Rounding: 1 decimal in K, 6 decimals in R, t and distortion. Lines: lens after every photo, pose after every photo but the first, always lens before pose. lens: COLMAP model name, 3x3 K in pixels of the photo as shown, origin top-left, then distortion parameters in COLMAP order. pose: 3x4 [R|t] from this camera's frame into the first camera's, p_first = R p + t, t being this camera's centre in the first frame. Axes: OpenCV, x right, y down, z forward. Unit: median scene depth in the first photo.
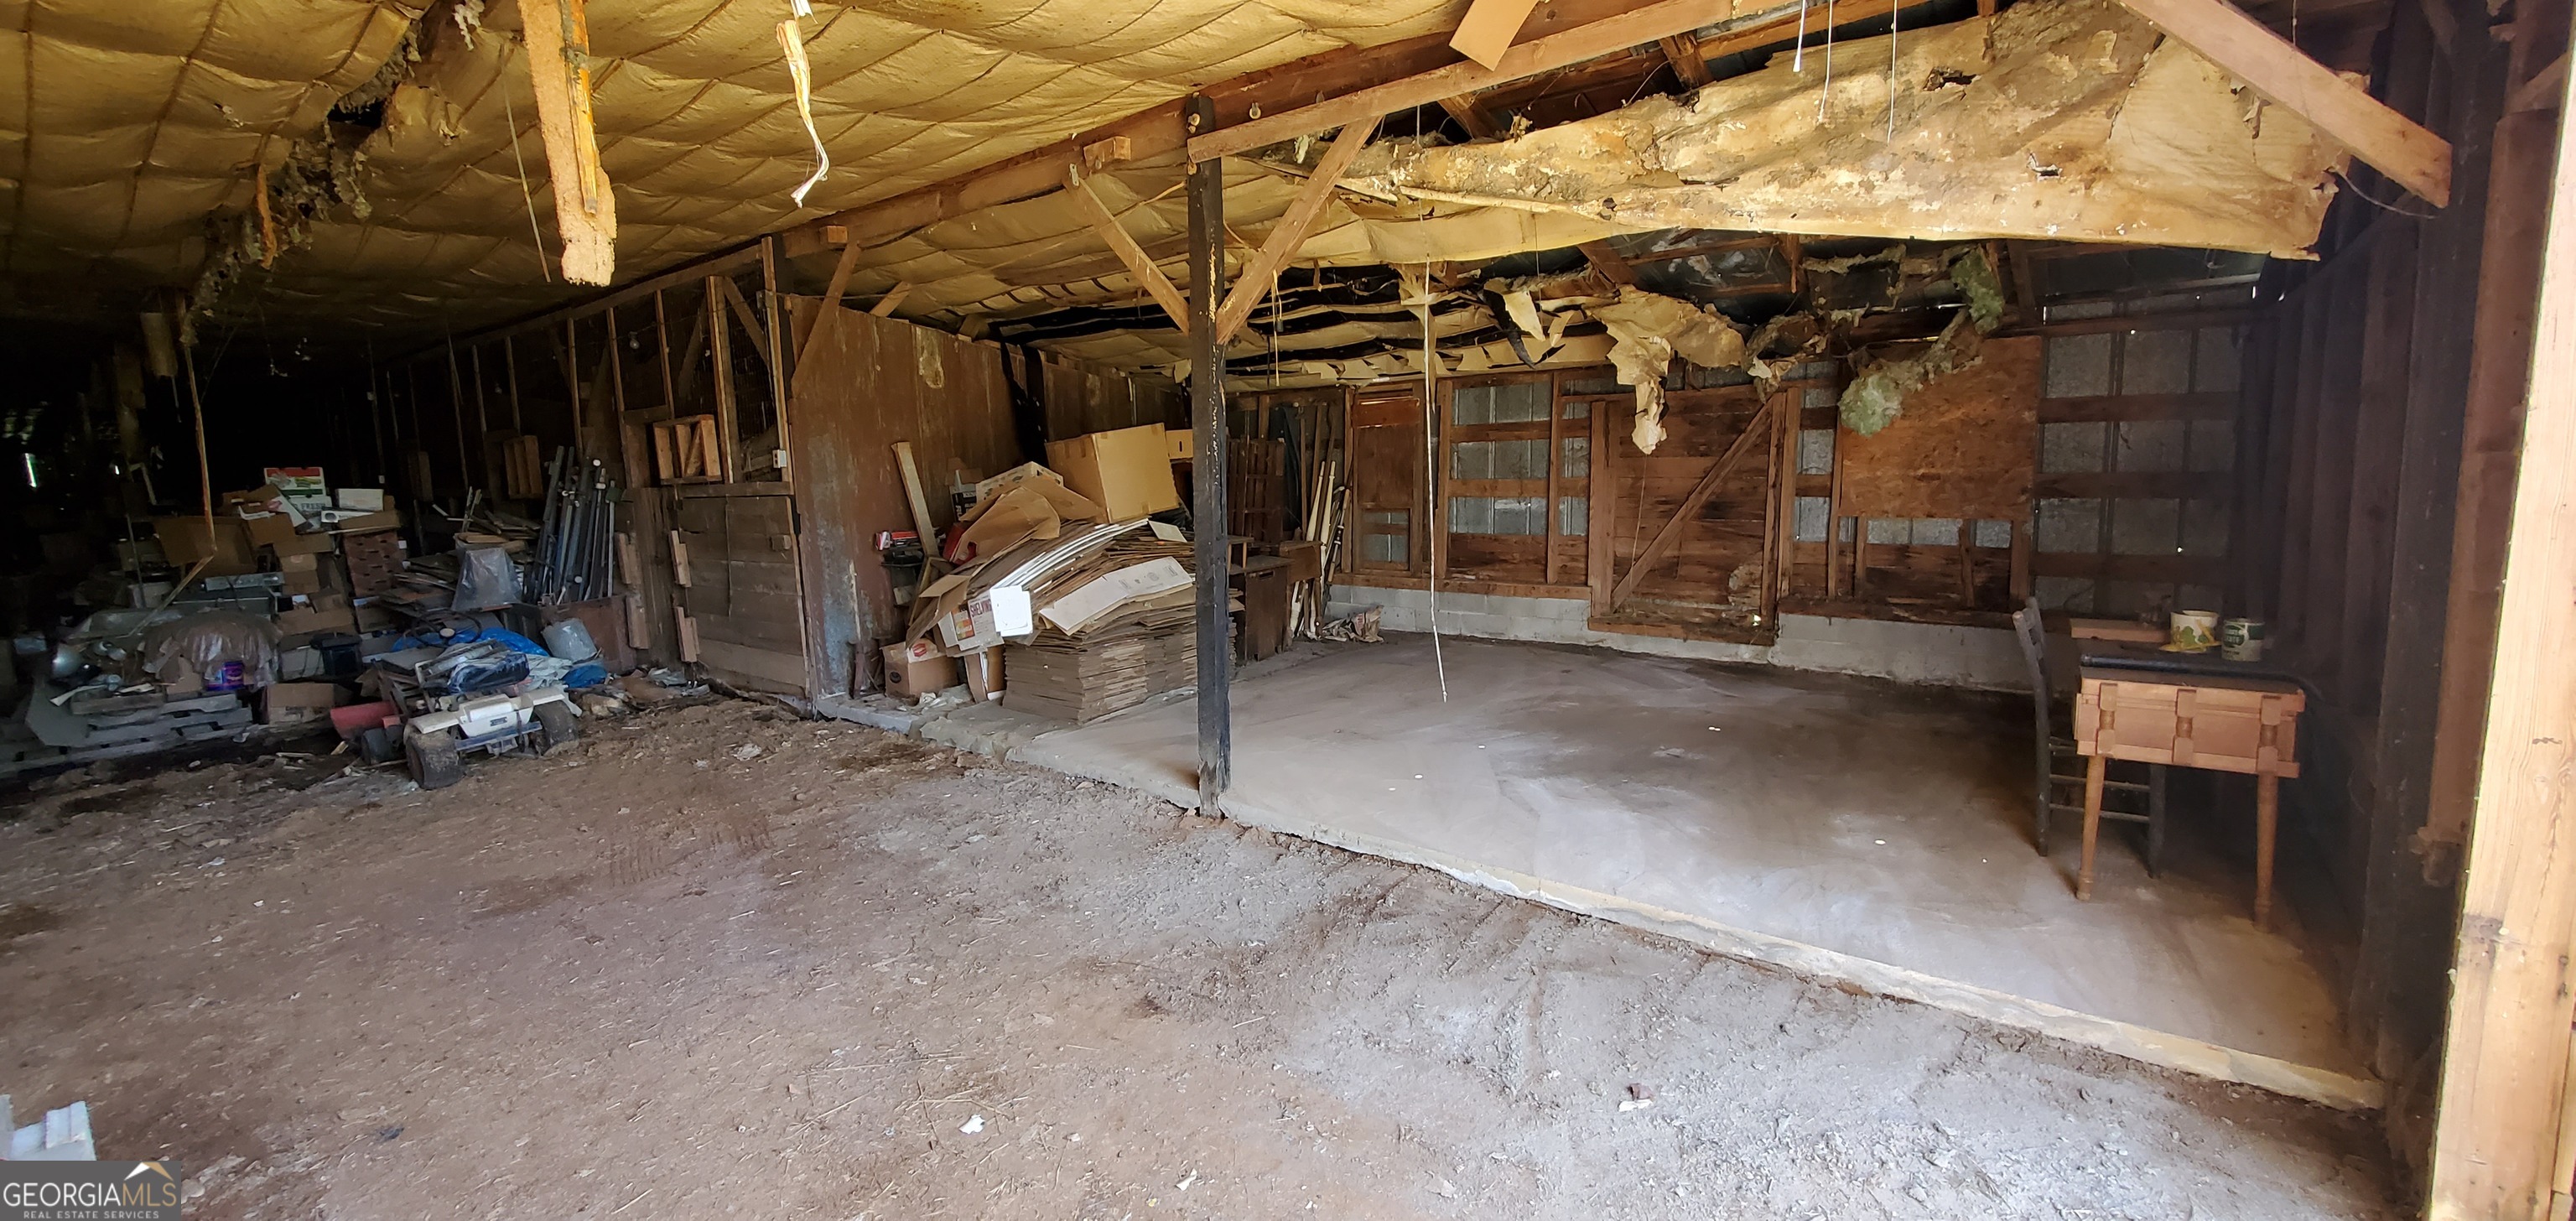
lens RADIAL K [[1028.9, 0, 1290.0], [0, 1028.9, 598.2], [0, 0, 1]] dist [-0.001522, -0.000017]
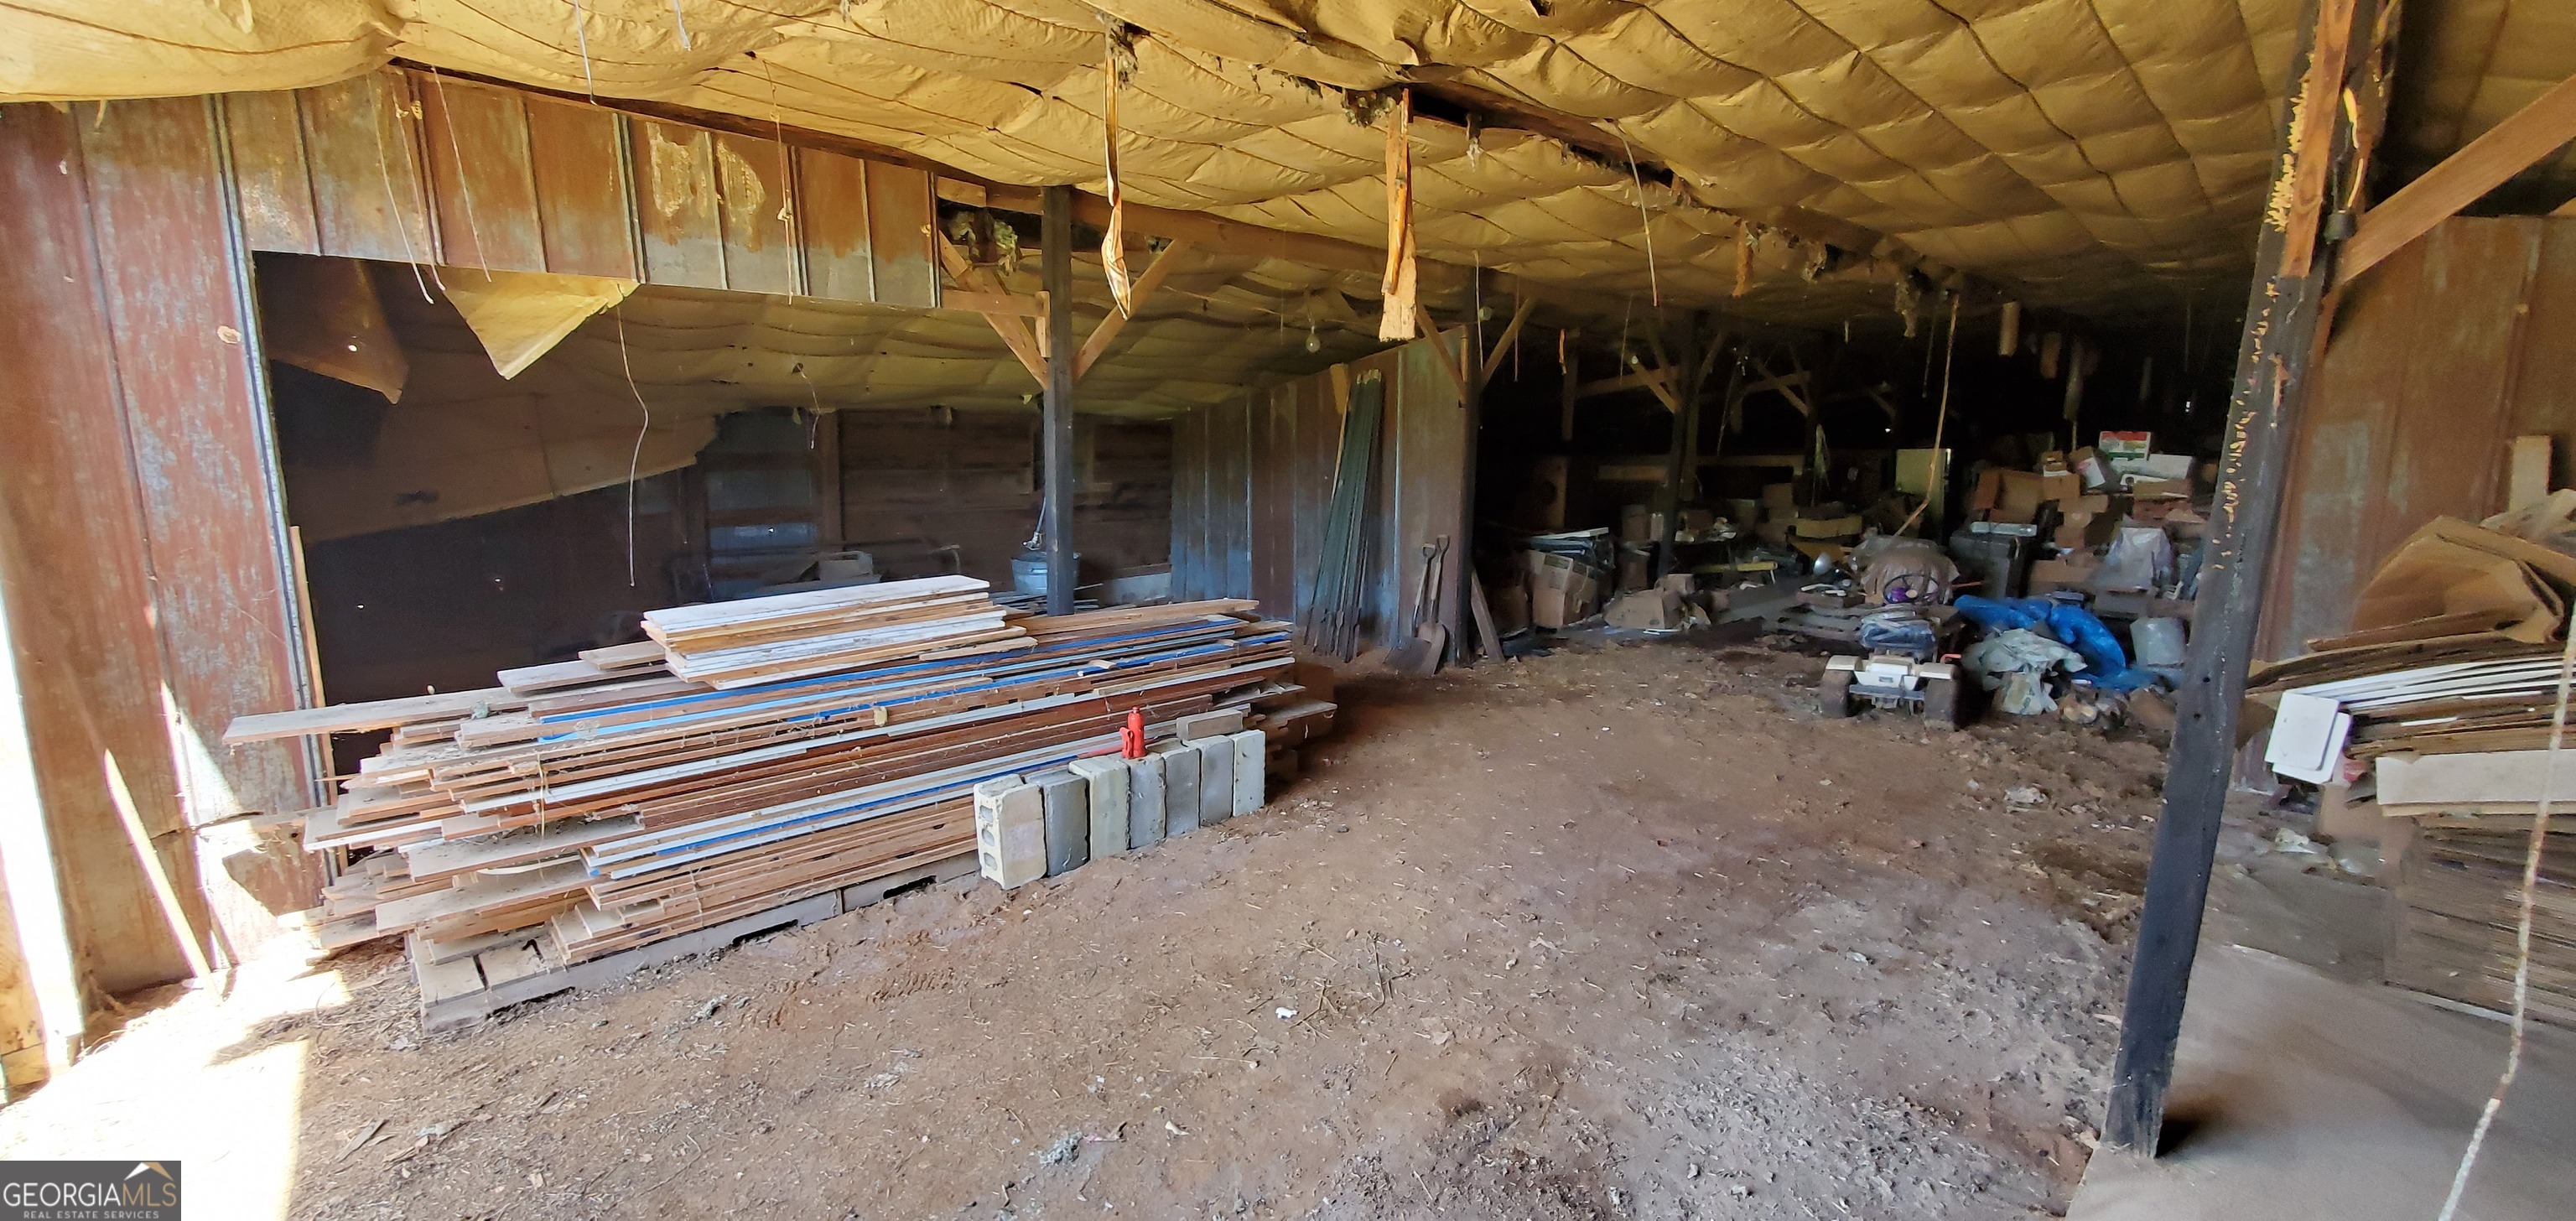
lens RADIAL K [[1028.9, 0, 1294.3], [0, 1028.9, 604.9], [0, 0, 1]] dist [-0.001522, -0.000017]
pose [[-0.146305, 0.200394, -0.968730, 0.485601], [-0.138822, 0.965418, 0.220675, -0.146602], [0.979450, 0.166767, -0.113426, 0.651356]]
